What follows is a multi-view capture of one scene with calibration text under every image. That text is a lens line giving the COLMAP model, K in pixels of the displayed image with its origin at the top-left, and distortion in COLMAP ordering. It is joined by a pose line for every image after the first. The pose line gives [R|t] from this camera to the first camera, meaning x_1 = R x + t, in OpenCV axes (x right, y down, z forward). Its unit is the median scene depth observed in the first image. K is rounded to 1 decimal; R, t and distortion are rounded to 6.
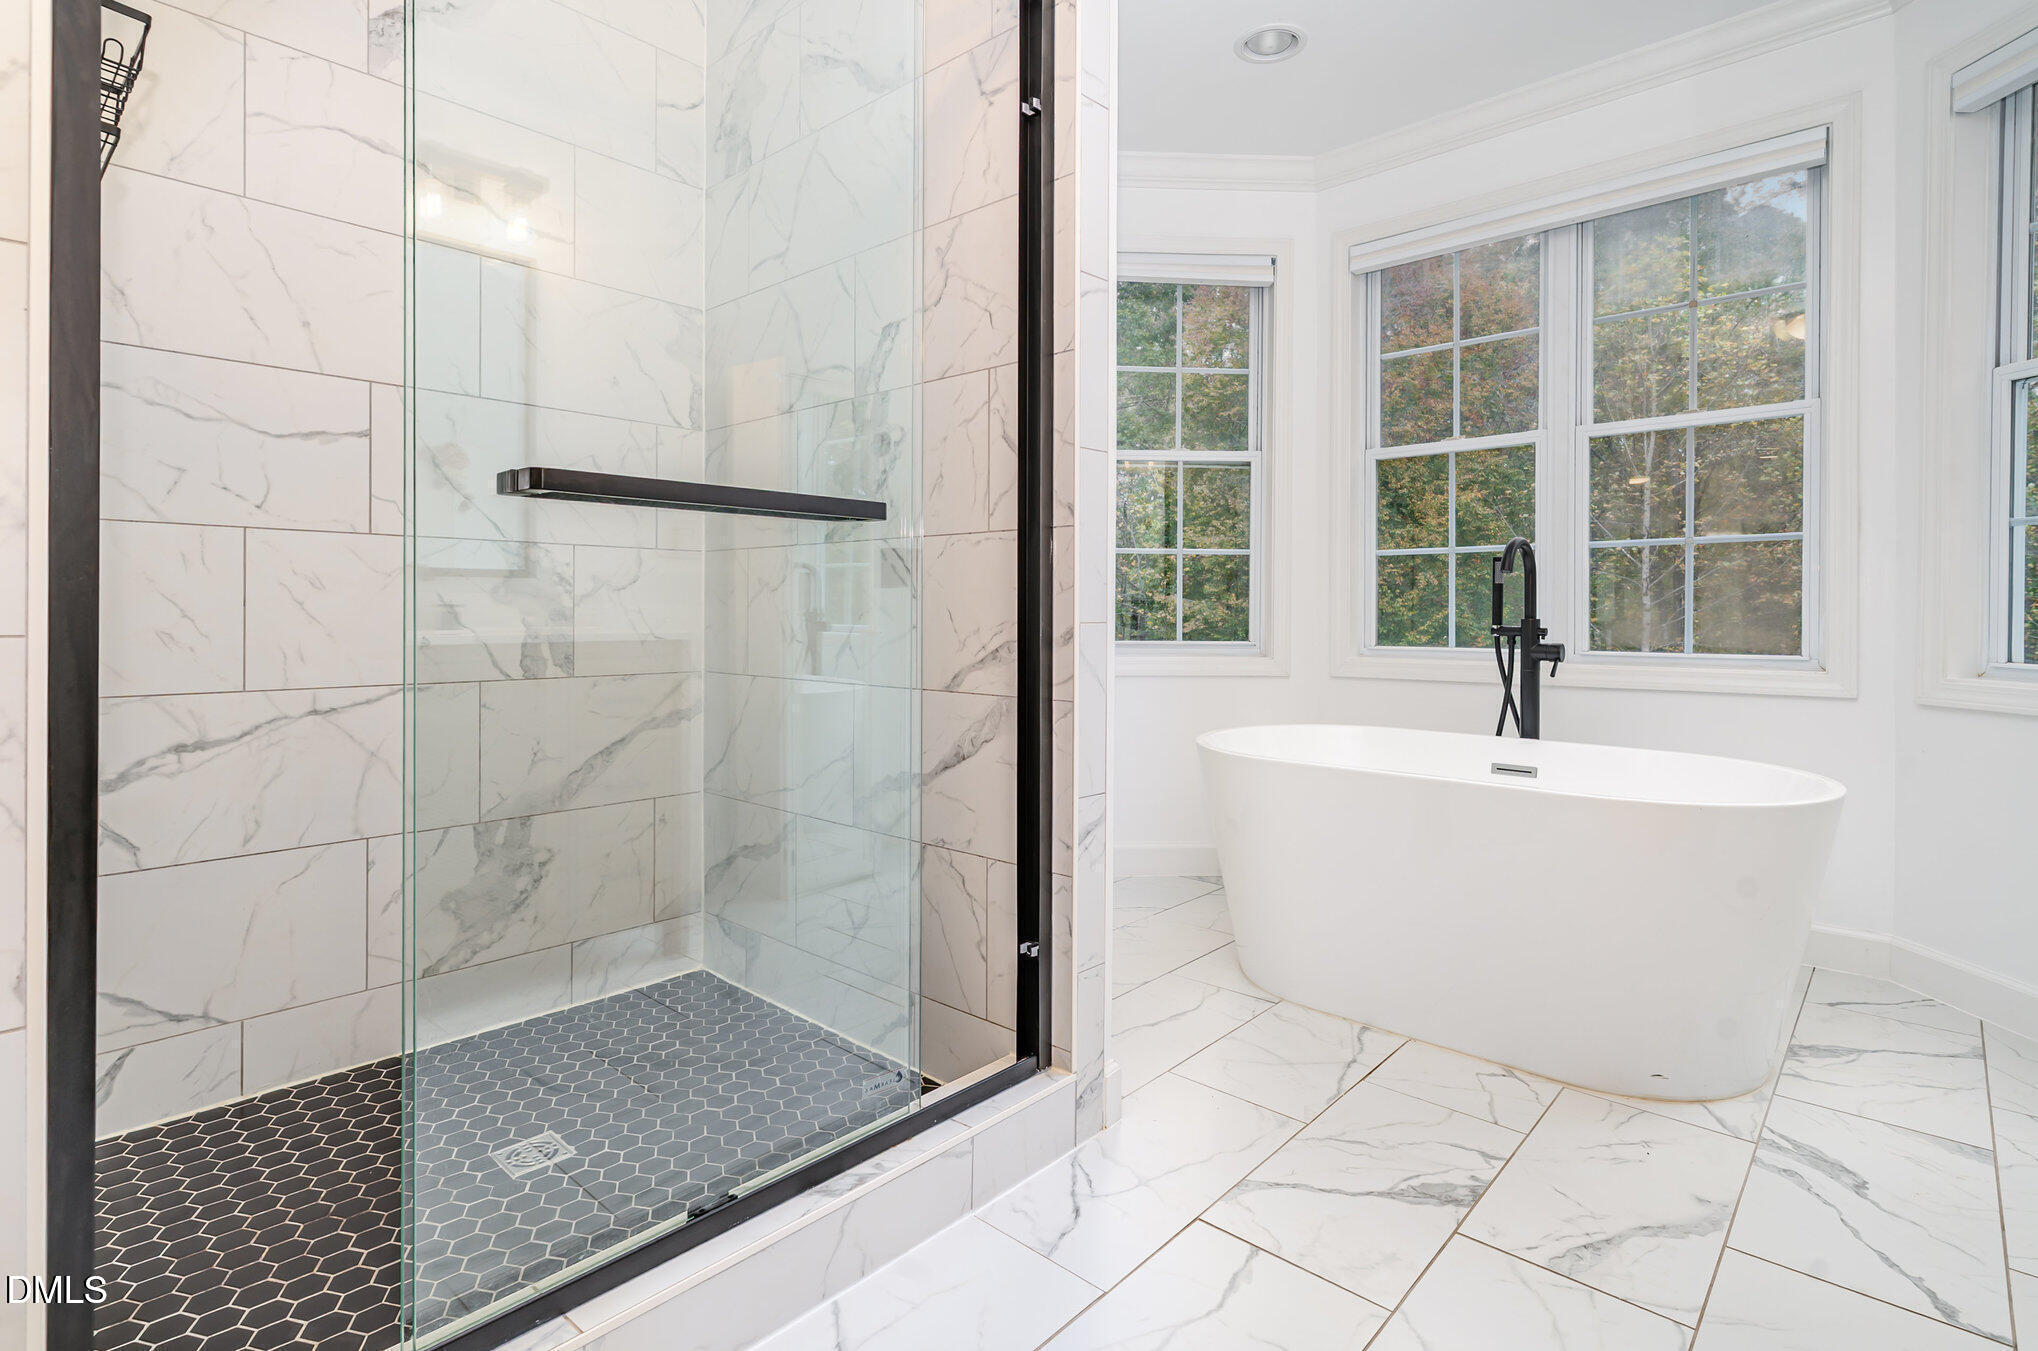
lens RADIAL K [[998.5, 0, 1013.7], [0, 998.5, 626.2], [0, 0, 1]] dist [0.001601, -0.001381]
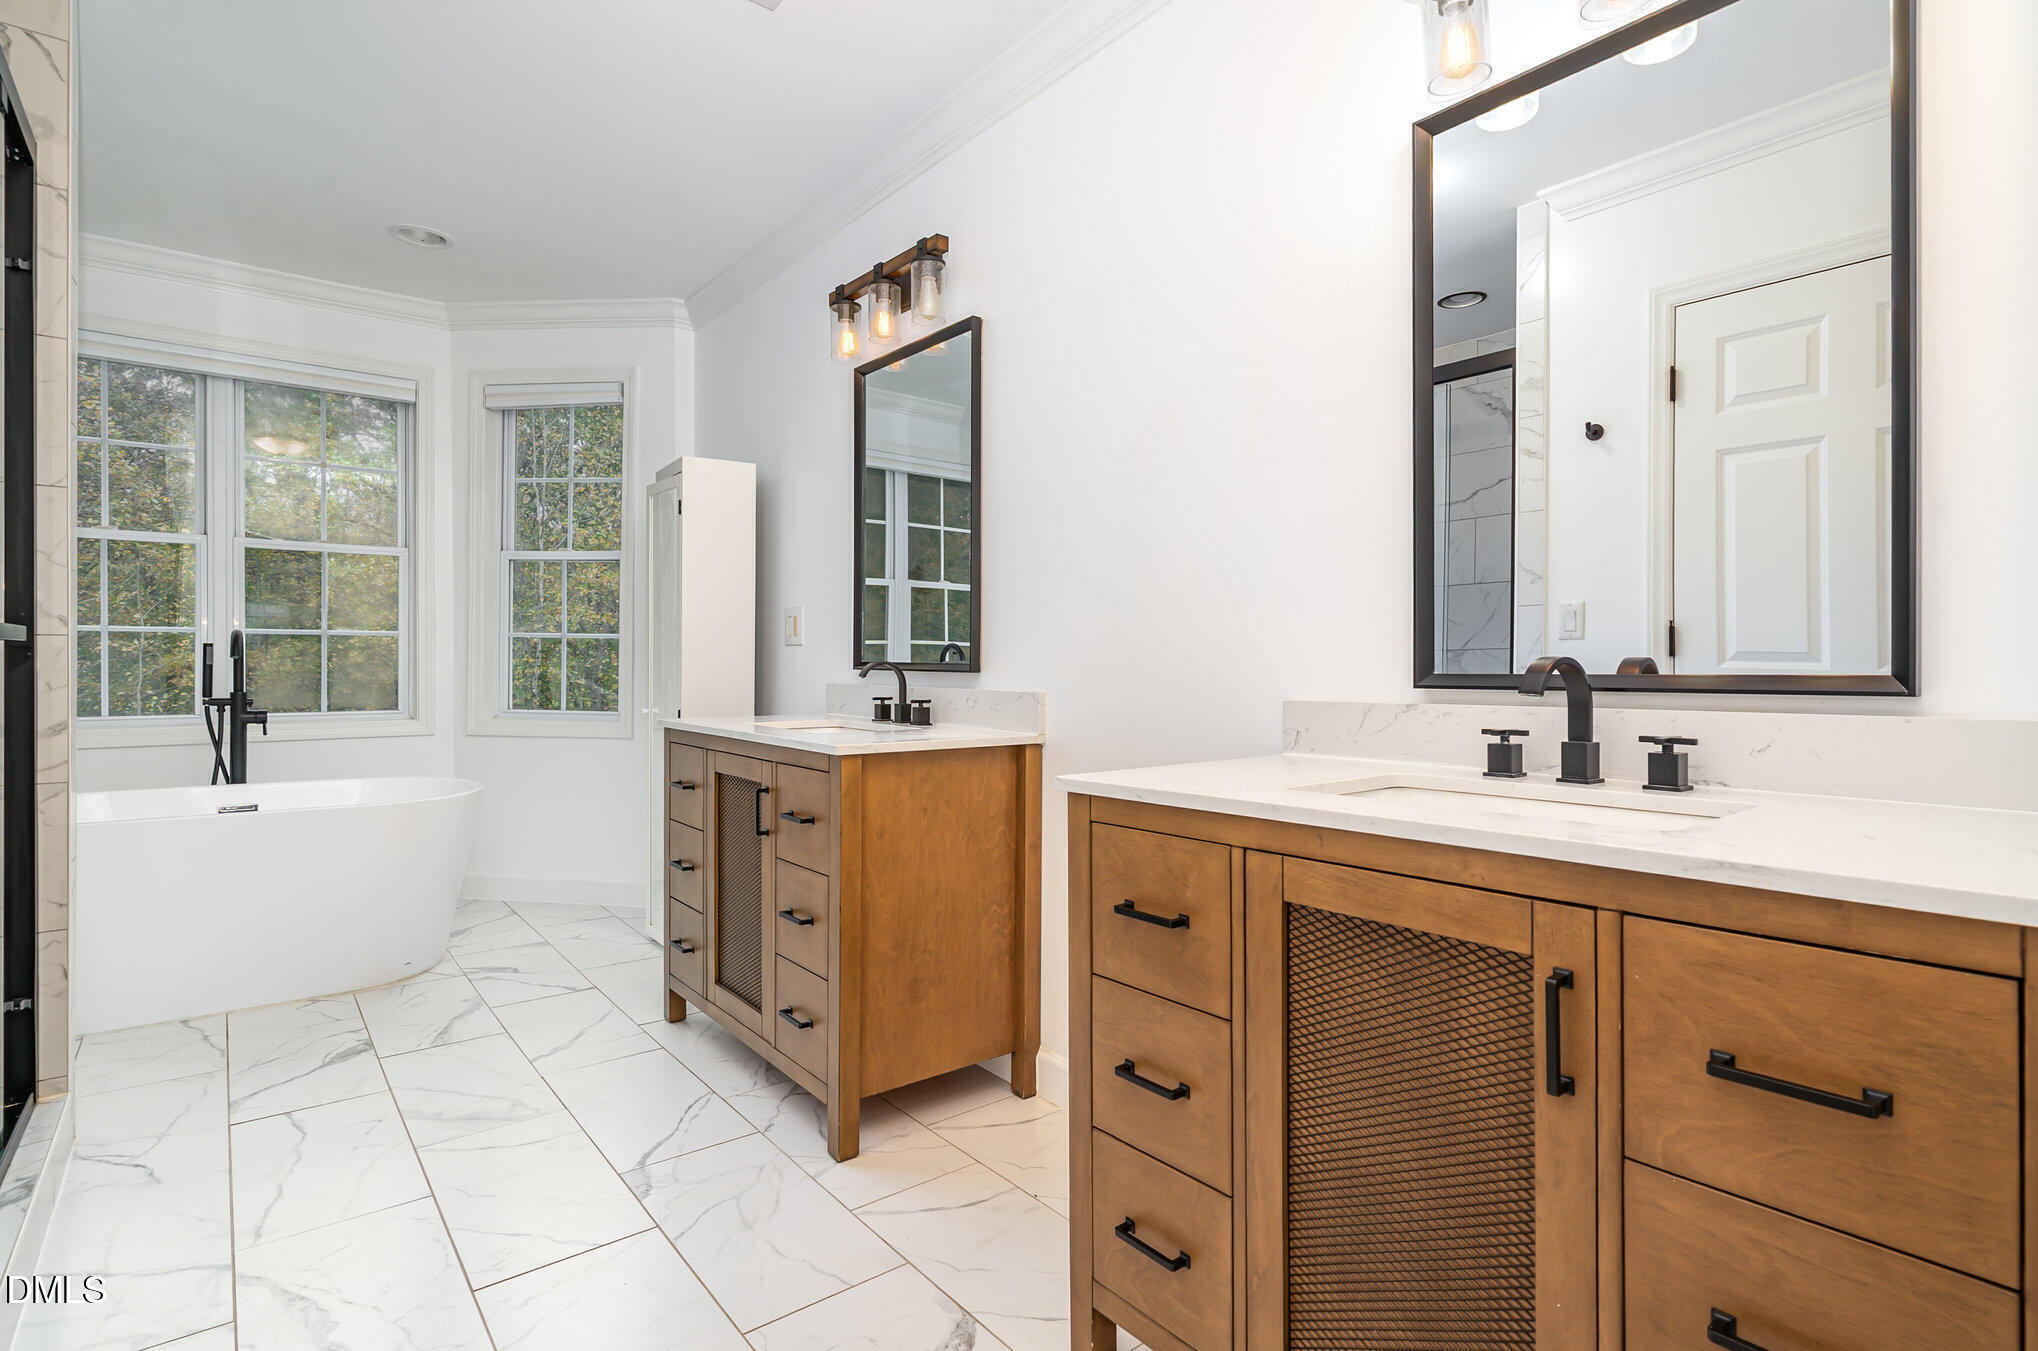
lens RADIAL K [[991.1, 0, 1019.0], [0, 991.1, 675.5], [0, 0, 1]] dist [0.002376, 0.000231]
pose [[0.143070, -0.012767, 0.989630, -0.627359], [0.005446, 0.999912, 0.012112, -0.039398], [-0.989698, 0.003656, 0.143127, -0.196508]]
